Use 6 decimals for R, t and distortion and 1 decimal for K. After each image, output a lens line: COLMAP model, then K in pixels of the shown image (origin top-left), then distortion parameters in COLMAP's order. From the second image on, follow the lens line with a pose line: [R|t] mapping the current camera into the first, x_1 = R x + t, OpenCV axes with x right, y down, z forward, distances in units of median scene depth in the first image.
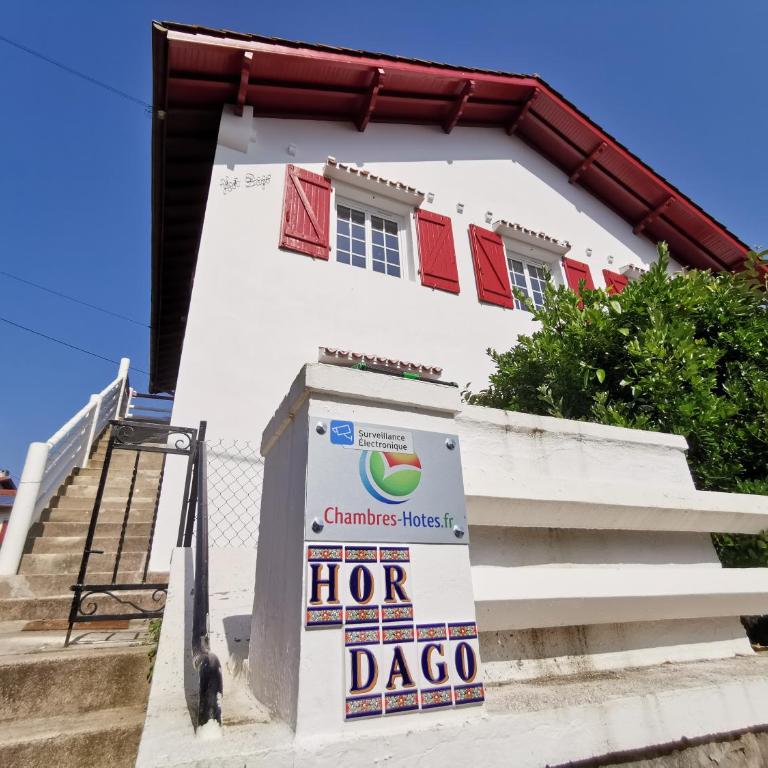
lens RADIAL K [[472.8, 0, 384.4], [0, 472.8, 383.4], [0, 0, 1]] dist [-0.002181, 0.004248]
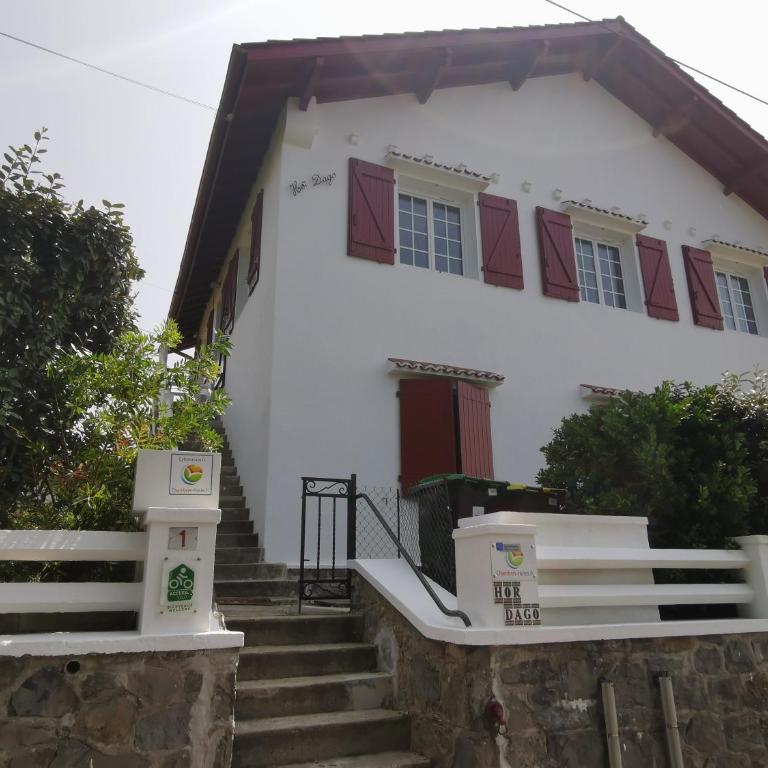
lens RADIAL K [[644.6, 0, 383.7], [0, 644.6, 382.4], [0, 0, 1]] dist [-0.016008, -0.002336]
pose [[0.999312, 0.020055, -0.031189, -0.231537], [-0.015866, 0.991494, 0.129184, -0.470211], [0.033515, -0.128600, 0.991130, -0.972206]]
